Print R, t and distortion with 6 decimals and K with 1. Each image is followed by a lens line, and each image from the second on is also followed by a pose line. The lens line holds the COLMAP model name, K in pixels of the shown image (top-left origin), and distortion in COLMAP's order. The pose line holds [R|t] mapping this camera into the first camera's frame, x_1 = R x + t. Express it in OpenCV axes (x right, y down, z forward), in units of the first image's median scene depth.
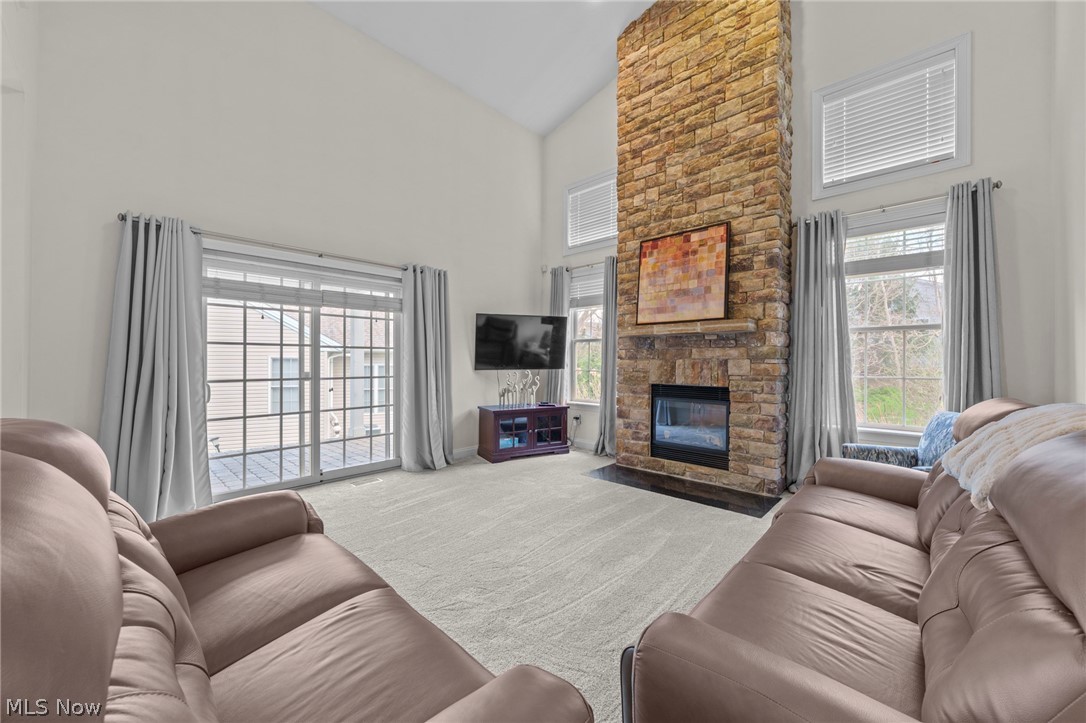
lens RADIAL K [[412.8, 0, 541.0], [0, 412.8, 368.6], [0, 0, 1]] dist [-0.000025, -0.000085]
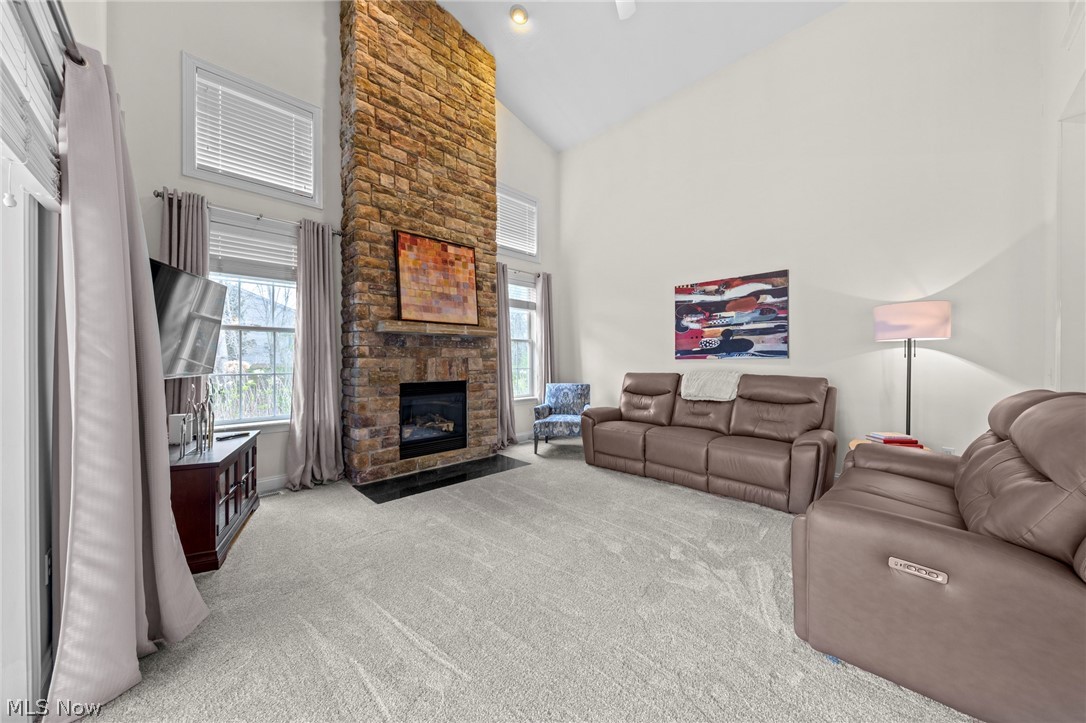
lens RADIAL K [[380.8, 0, 543.3], [0, 380.8, 366.9], [0, 0, 1]] dist [-0.001866, -0.000178]
pose [[0.032095, -0.023178, 0.999216, -0.651892], [0.017868, 0.999585, 0.022612, -0.016211], [-0.999325, 0.017129, 0.032495, 0.702373]]
